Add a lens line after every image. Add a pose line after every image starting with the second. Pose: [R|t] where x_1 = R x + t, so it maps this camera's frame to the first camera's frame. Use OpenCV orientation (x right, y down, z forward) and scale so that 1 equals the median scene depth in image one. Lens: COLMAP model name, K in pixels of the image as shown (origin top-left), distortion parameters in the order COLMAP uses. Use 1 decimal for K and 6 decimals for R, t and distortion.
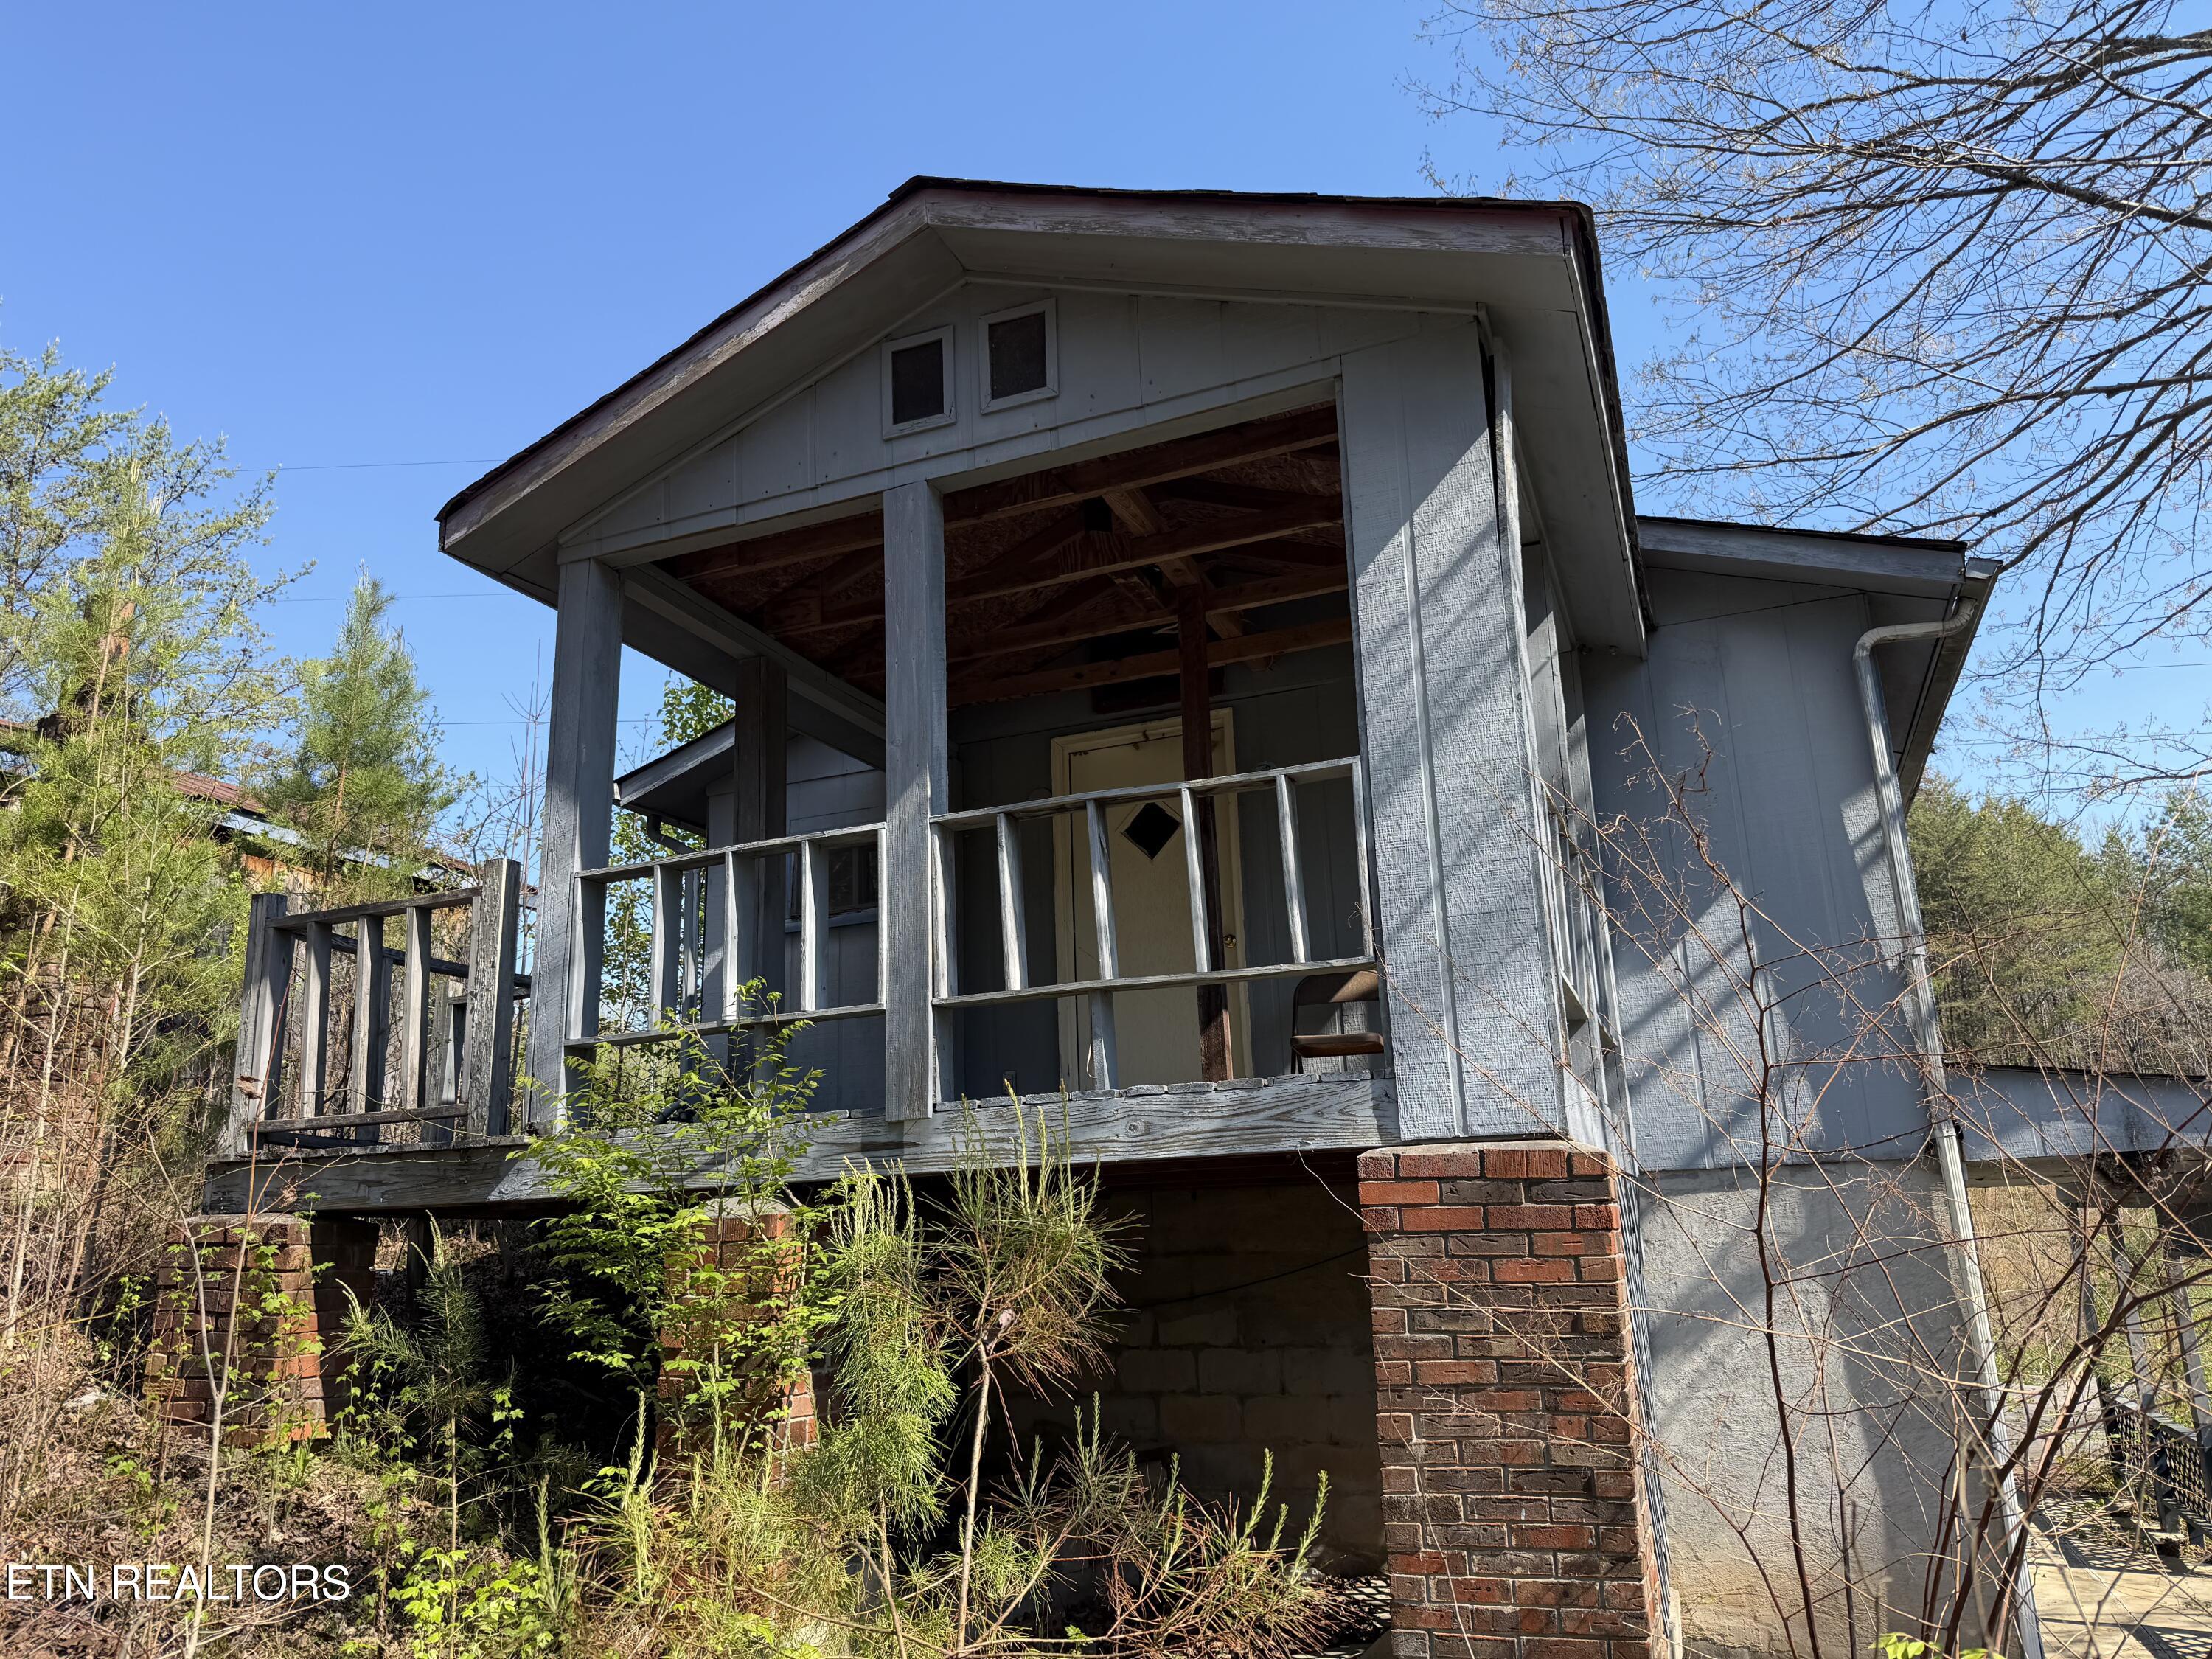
lens RADIAL K [[1589.2, 0, 1104.0], [0, 1589.2, 806.0], [0, 0, 1]] dist [0.078653, -0.118354]
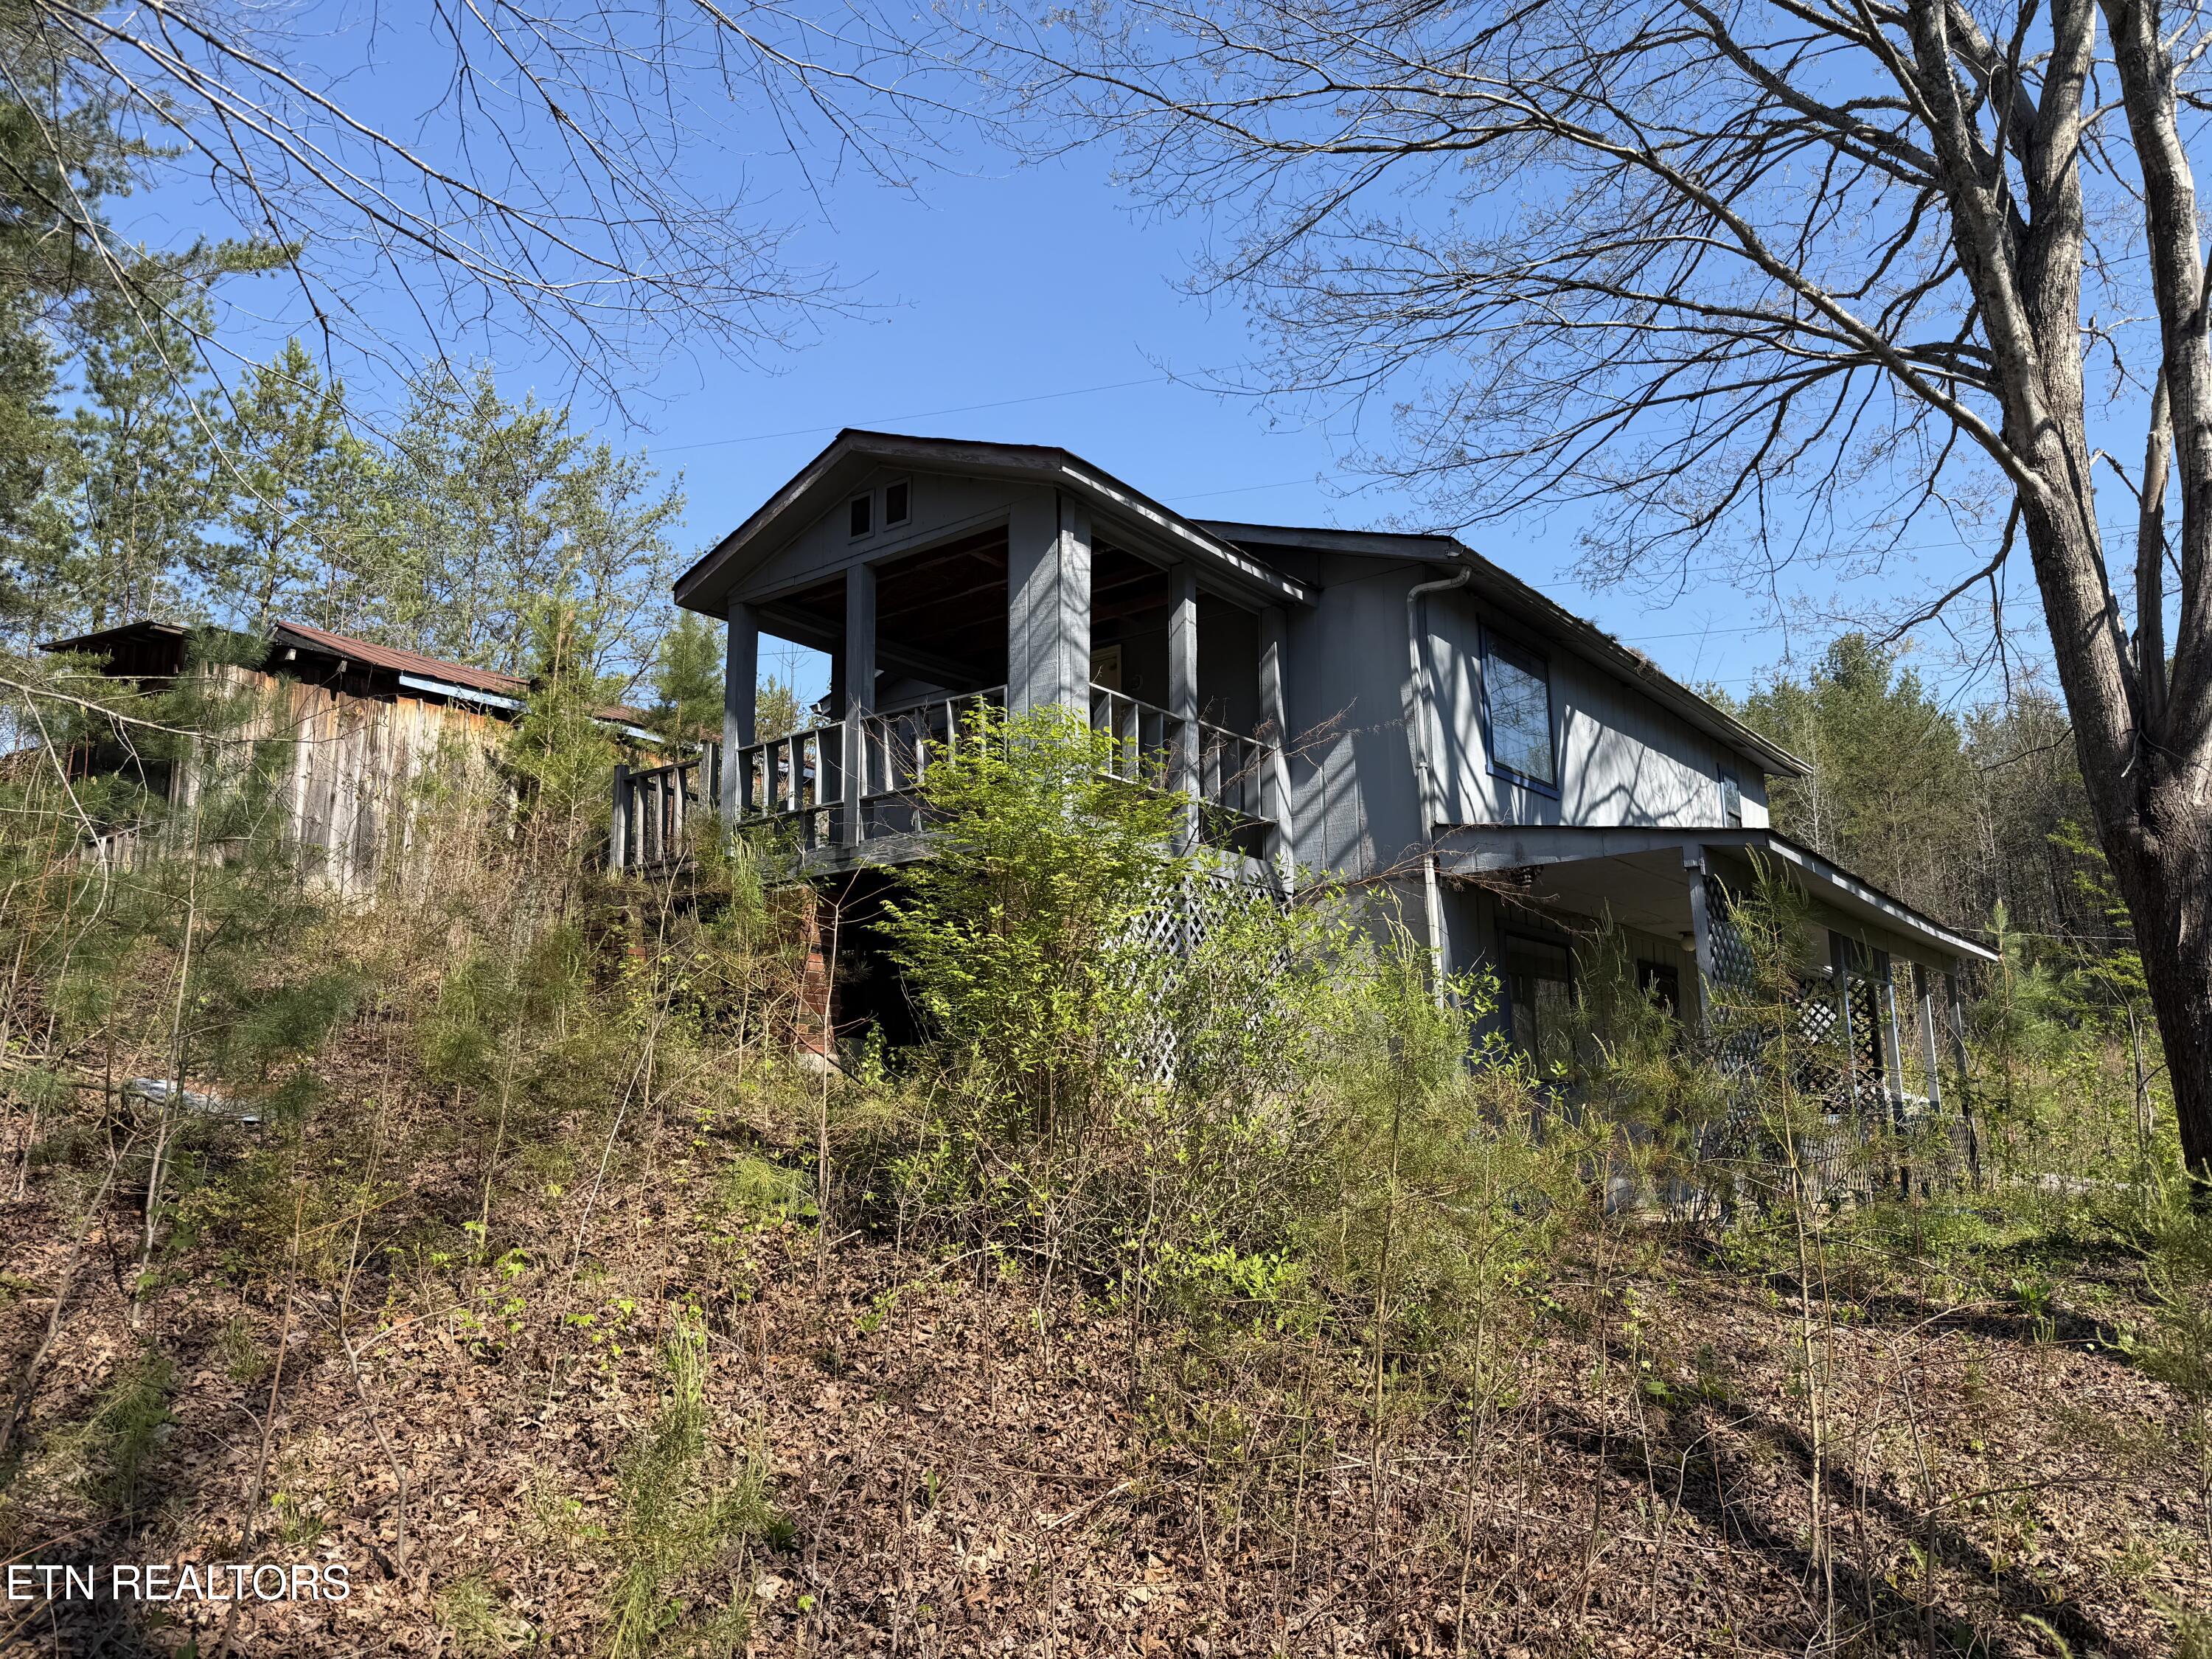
lens RADIAL K [[1589.2, 0, 1104.0], [0, 1589.2, 806.0], [0, 0, 1]] dist [0.078653, -0.118354]
pose [[0.965186, -0.030926, -0.259731, 0.752152], [0.049683, 0.996584, 0.065966, -0.000372], [0.256804, -0.076574, 0.963425, -1.029158]]
